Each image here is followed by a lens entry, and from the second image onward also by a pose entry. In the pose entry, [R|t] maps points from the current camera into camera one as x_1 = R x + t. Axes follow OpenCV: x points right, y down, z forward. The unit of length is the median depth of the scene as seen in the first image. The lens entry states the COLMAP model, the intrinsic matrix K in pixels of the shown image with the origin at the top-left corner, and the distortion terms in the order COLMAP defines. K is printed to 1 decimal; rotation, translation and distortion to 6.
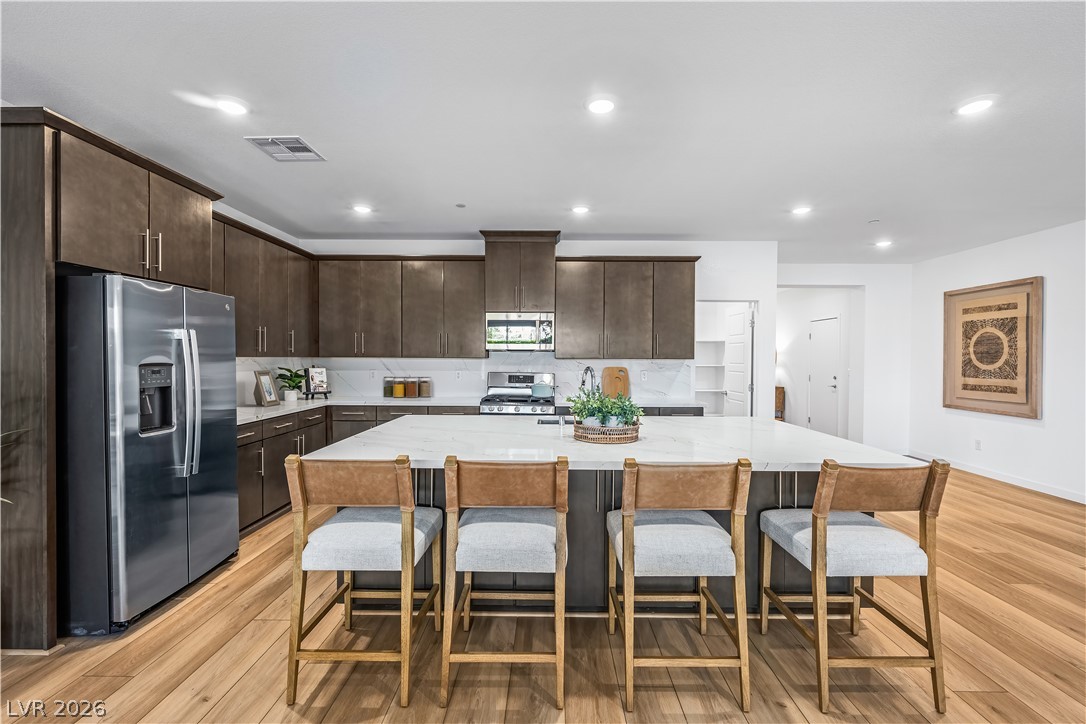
lens RADIAL K [[475.0, 0, 547.5], [0, 475.0, 360.0], [0, 0, 1]] dist [0.001444, 0.000259]
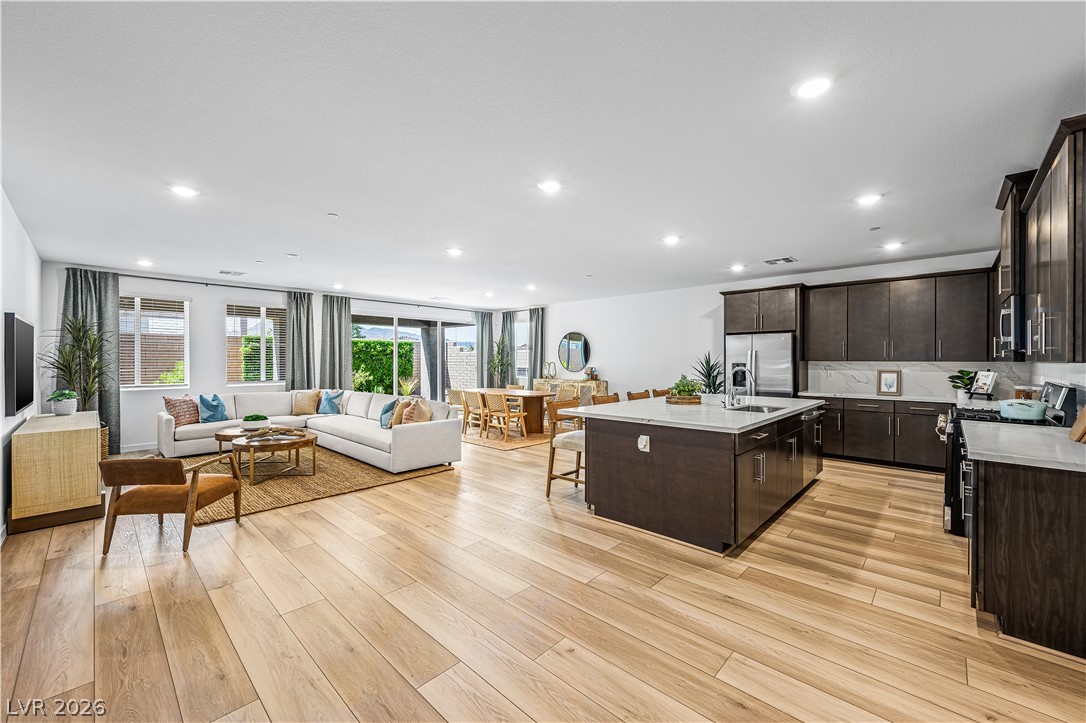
lens RADIAL K [[427.4, 0, 545.3], [0, 427.4, 360.7], [0, 0, 1]] dist [-0.001132, -0.000442]
pose [[-0.680009, -0.005654, -0.733182, 0.906580], [-0.009367, 0.999956, 0.000976, 0.000127], [0.733144, 0.007531, -0.680032, 0.916488]]
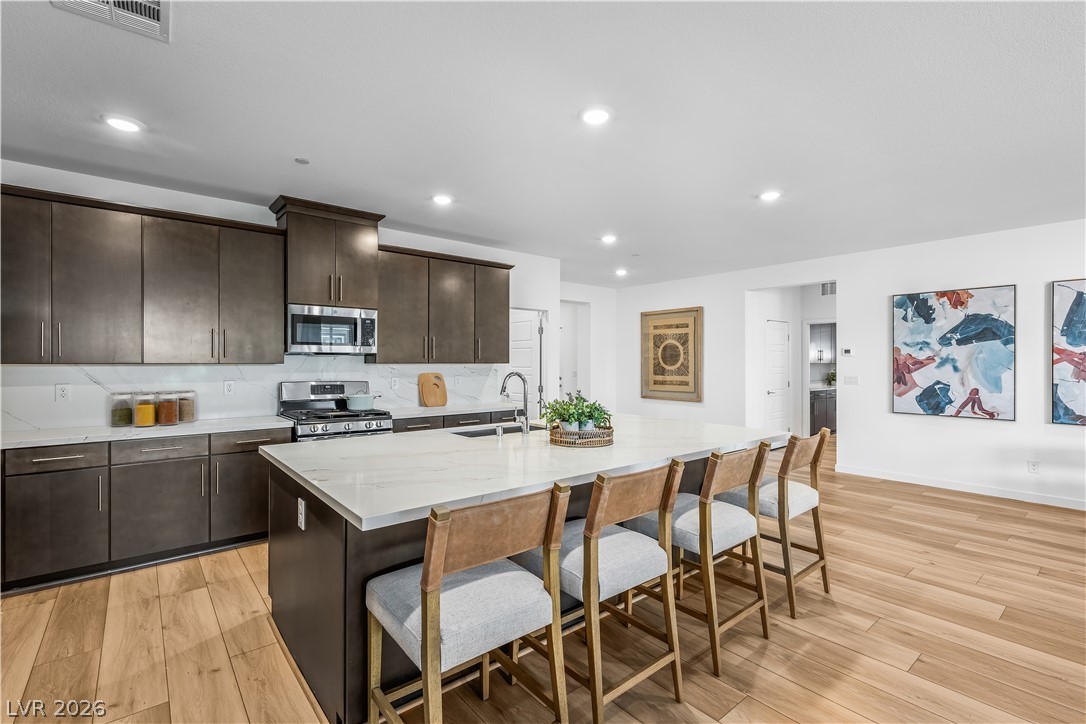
lens RADIAL K [[490.8, 0, 543.0], [0, 490.8, 362.0], [0, 0, 1]] dist [-0.000718, -0.000129]
pose [[0.766479, -0.004403, 0.642255, -0.321794], [0.007389, 0.999971, -0.001963, -0.002246], [-0.642227, 0.006250, 0.766489, 0.132928]]
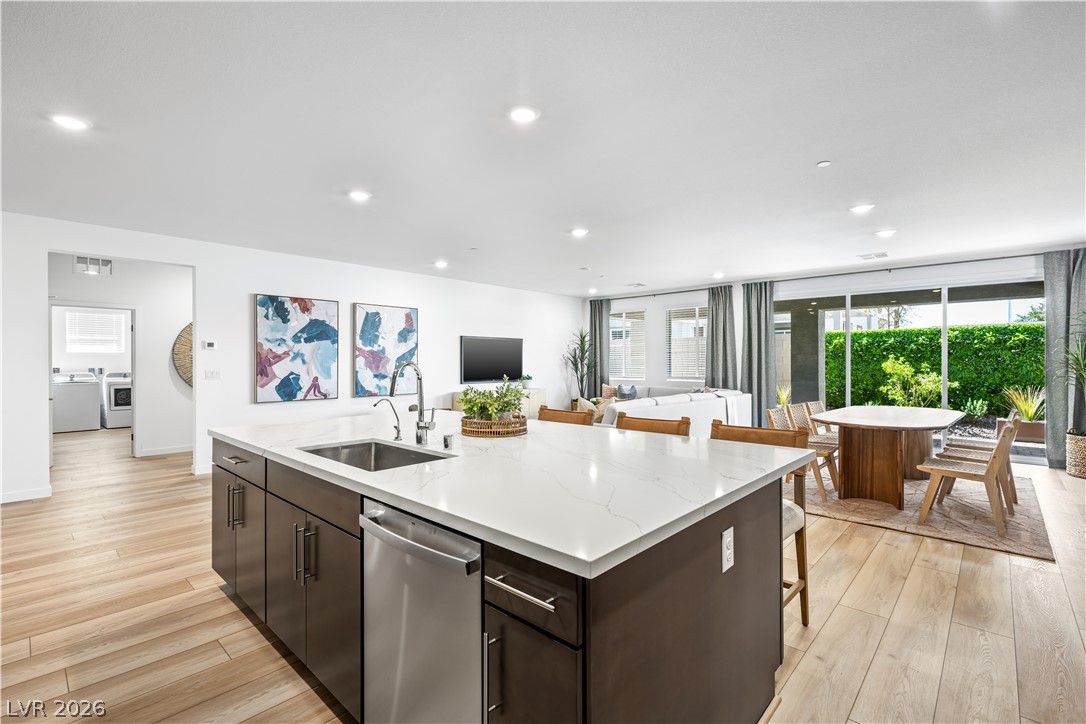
lens RADIAL K [[488.9, 0, 545.7], [0, 488.9, 360.9], [0, 0, 1]] dist [-0.000559, 0.000326]
pose [[-0.741518, -0.004618, 0.670917, -0.321532], [0.001558, 0.999962, 0.008605, 0.004168], [-0.670931, 0.007426, -0.741483, 0.876461]]
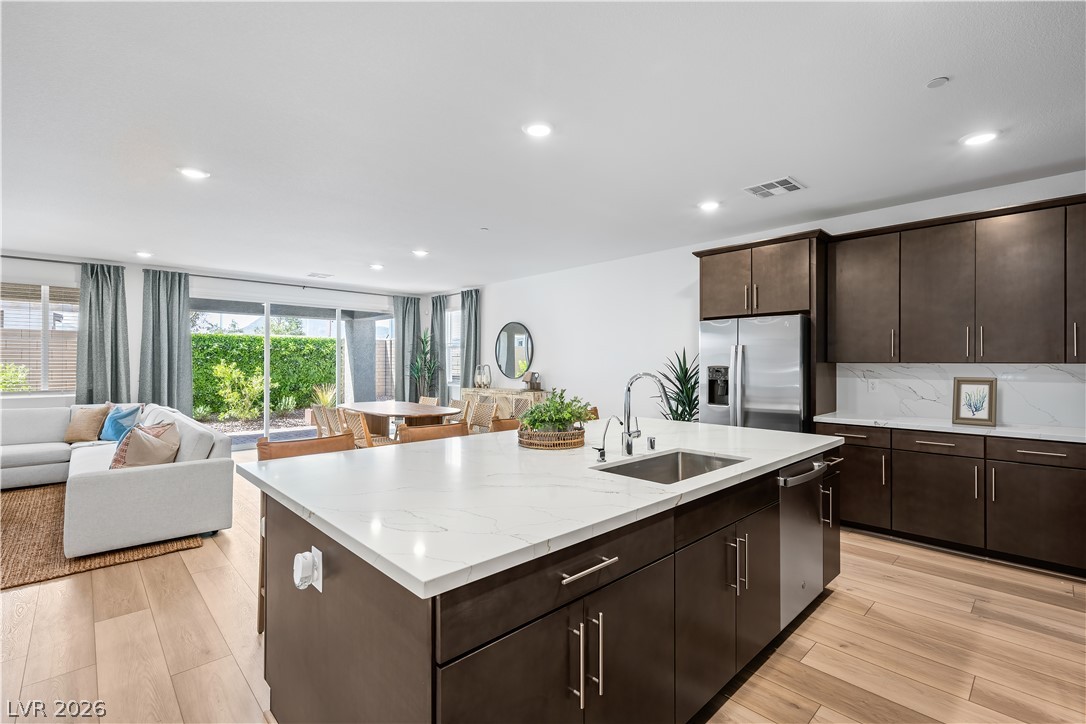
lens RADIAL K [[488.9, 0, 545.7], [0, 488.9, 360.9], [0, 0, 1]] dist [-0.000559, 0.000326]
pose [[-0.717639, -0.009821, -0.696346, 0.430109], [-0.009765, 0.999944, -0.004040, 0.000116], [0.696347, 0.003900, -0.717695, 0.891875]]
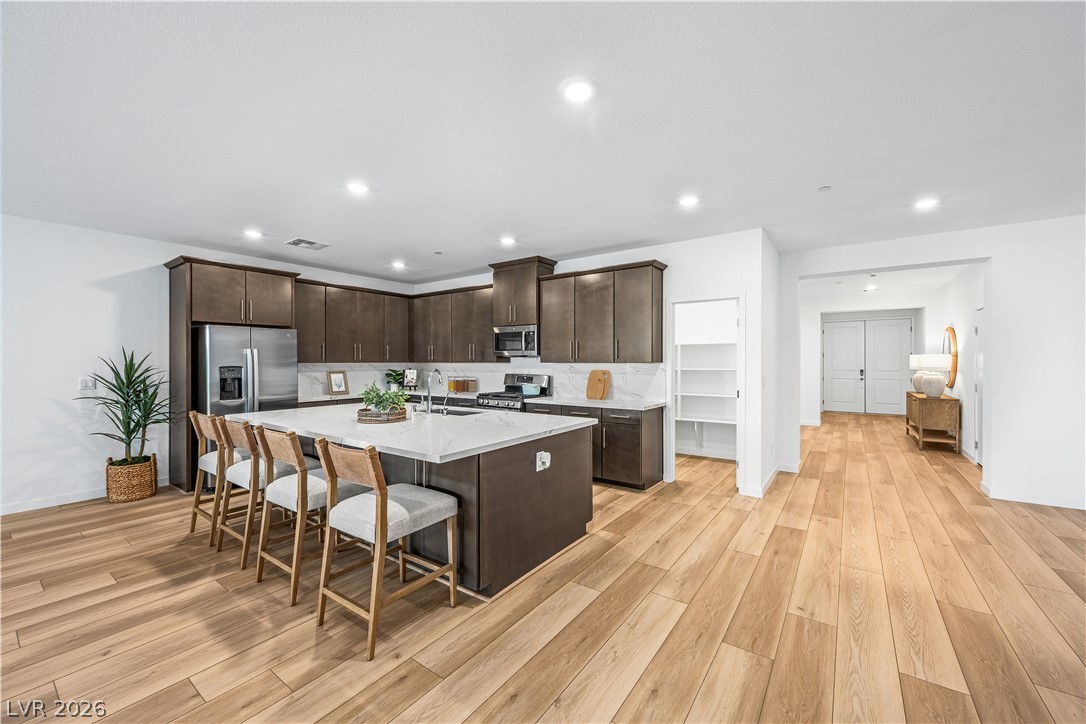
lens RADIAL K [[427.4, 0, 545.3], [0, 427.4, 361.2], [0, 0, 1]] dist [-0.001132, -0.000442]
pose [[0.816195, -0.006873, -0.577736, 0.646003], [0.002395, 0.999961, -0.008513, 0.002138], [0.577772, 0.005564, 0.816180, 0.135510]]
